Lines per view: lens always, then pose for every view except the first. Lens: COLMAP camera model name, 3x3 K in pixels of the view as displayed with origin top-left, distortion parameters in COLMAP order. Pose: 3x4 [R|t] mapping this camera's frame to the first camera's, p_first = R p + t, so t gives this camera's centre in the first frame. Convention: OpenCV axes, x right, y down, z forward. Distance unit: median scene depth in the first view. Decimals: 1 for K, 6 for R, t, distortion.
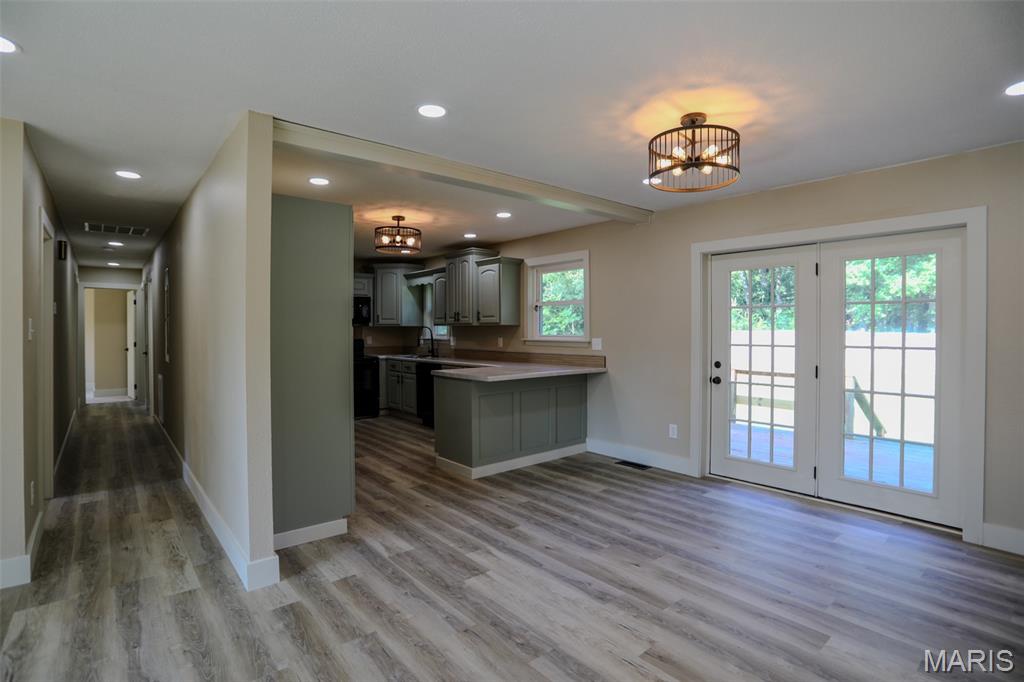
lens RADIAL K [[504.7, 0, 512.0], [0, 504.7, 335.0], [0, 0, 1]] dist [-0.071519, 0.026748]
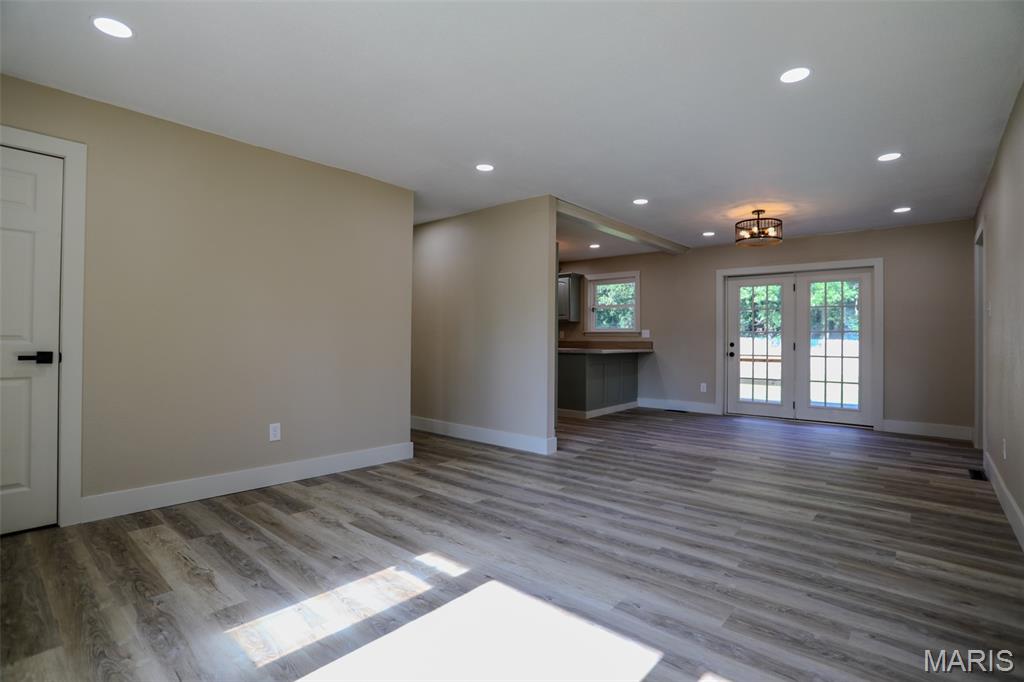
lens RADIAL K [[494.3, 0, 514.0], [0, 494.3, 334.8], [0, 0, 1]] dist [-0.076204, 0.031907]
pose [[0.988524, 0.007930, 0.150855, -0.533954], [-0.005261, 0.999823, -0.018083, 0.060355], [-0.150971, 0.017081, 0.988391, -0.463301]]
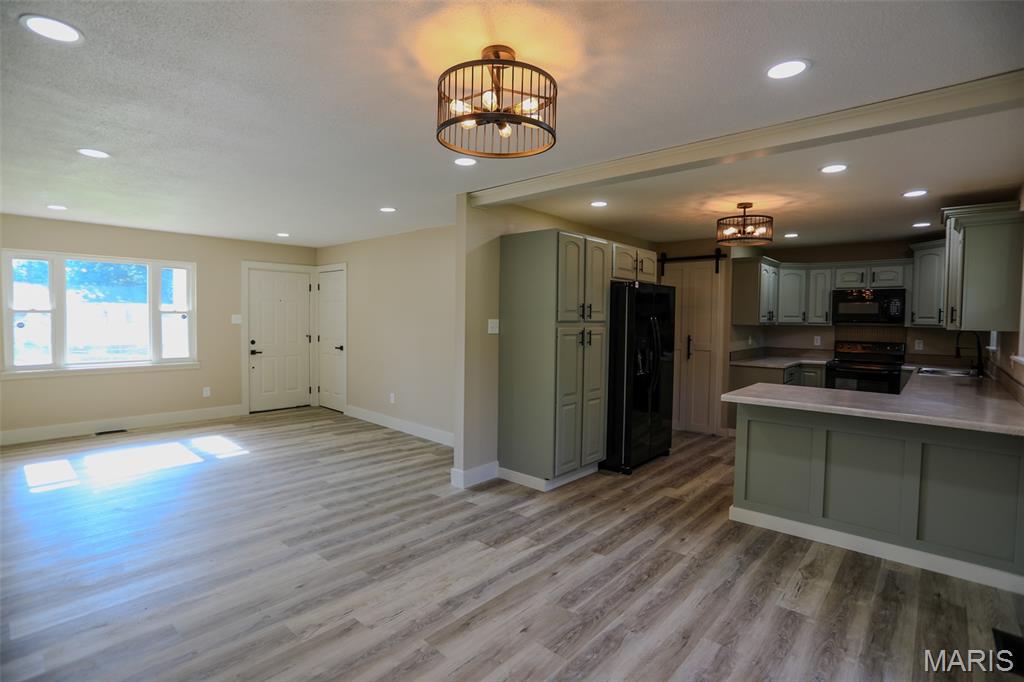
lens RADIAL K [[494.3, 0, 514.0], [0, 494.3, 334.8], [0, 0, 1]] dist [-0.076204, 0.031907]
pose [[0.138086, 0.037100, -0.989725, 0.648182], [-0.022557, 0.999157, 0.034307, -0.030214], [0.990163, 0.017588, 0.138806, 0.551171]]
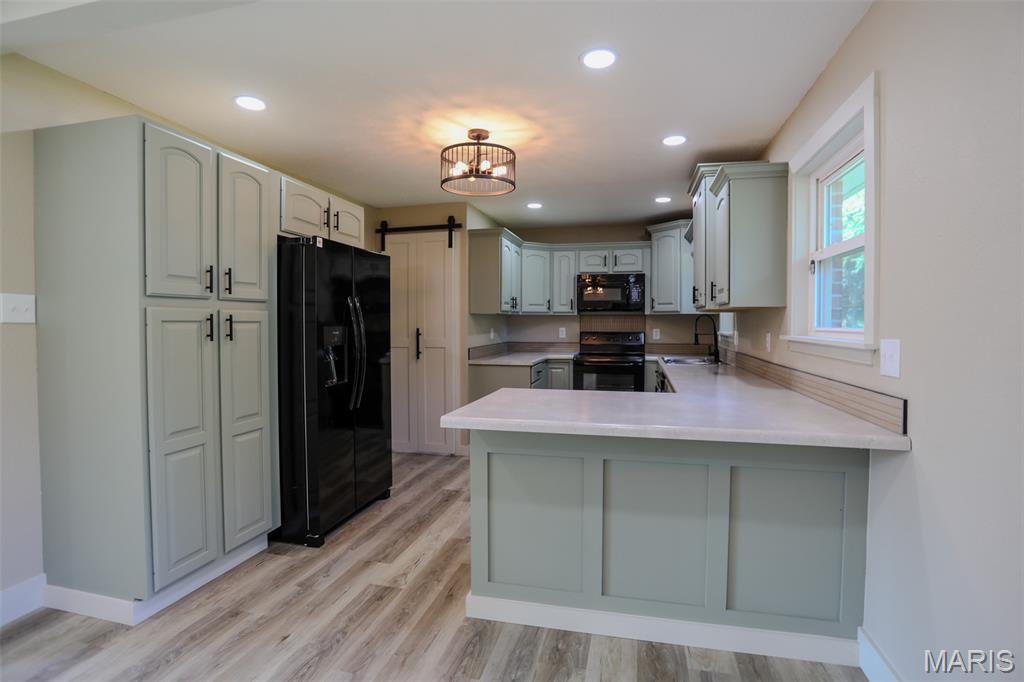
lens RADIAL K [[504.7, 0, 512.0], [0, 504.7, 335.0], [0, 0, 1]] dist [-0.071519, 0.026748]
pose [[0.584662, 0.020912, -0.811007, 0.343347], [-0.009466, 0.999776, 0.018954, 0.000371], [0.811222, -0.003405, 0.584729, 0.766189]]
